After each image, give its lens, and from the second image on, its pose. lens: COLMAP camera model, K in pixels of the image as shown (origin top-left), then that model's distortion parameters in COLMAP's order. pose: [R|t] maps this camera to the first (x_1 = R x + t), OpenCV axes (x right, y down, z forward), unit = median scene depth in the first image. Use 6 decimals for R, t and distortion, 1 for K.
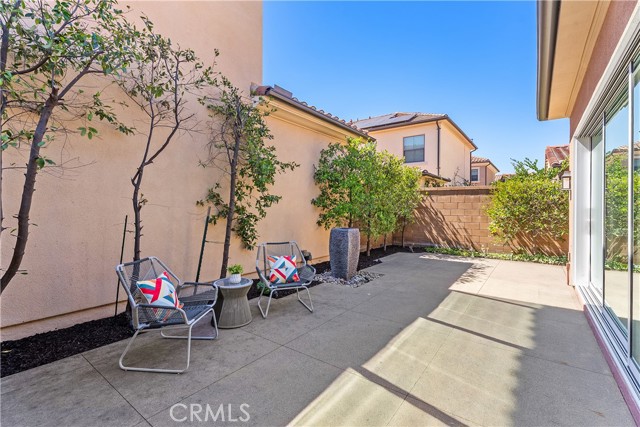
lens RADIAL K [[288.4, 0, 319.2], [0, 288.4, 210.0], [0, 0, 1]] dist [0.005215, 0.000358]
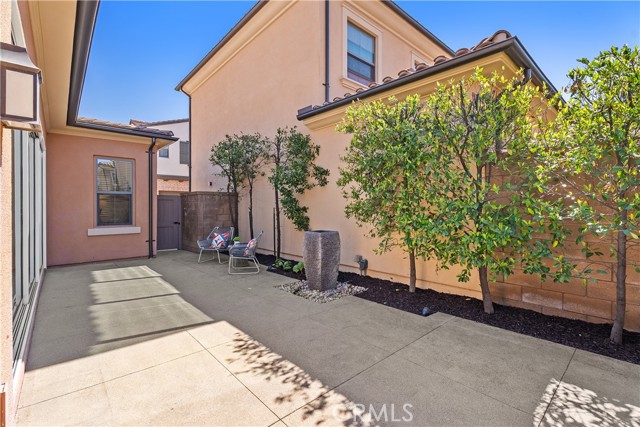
lens RADIAL K [[288.4, 0, 322.2], [0, 288.4, 209.6], [0, 0, 1]] dist [0.005215, 0.000358]
pose [[-0.185266, -0.003770, -0.982681, 1.492045], [-0.001469, 0.999993, -0.003559, 0.004621], [0.982687, 0.000784, -0.185271, 1.851126]]
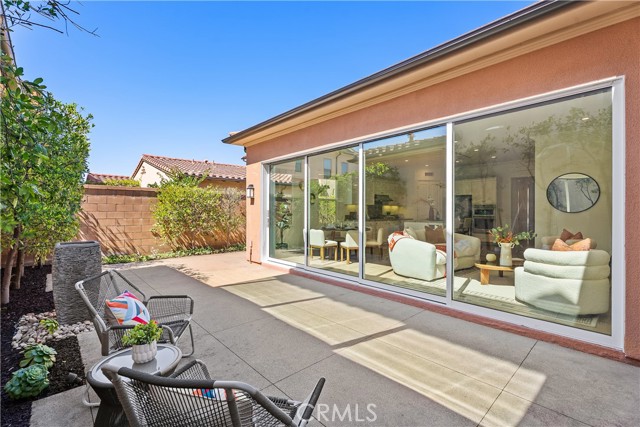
lens RADIAL K [[288.4, 0, 318.1], [0, 288.4, 213.7], [0, 0, 1]] dist [0.005215, 0.000358]
pose [[0.181776, -0.015208, 0.983222, -0.694930], [0.008349, 0.999868, 0.013922, -0.008757], [-0.983305, 0.005678, 0.181879, 0.575500]]
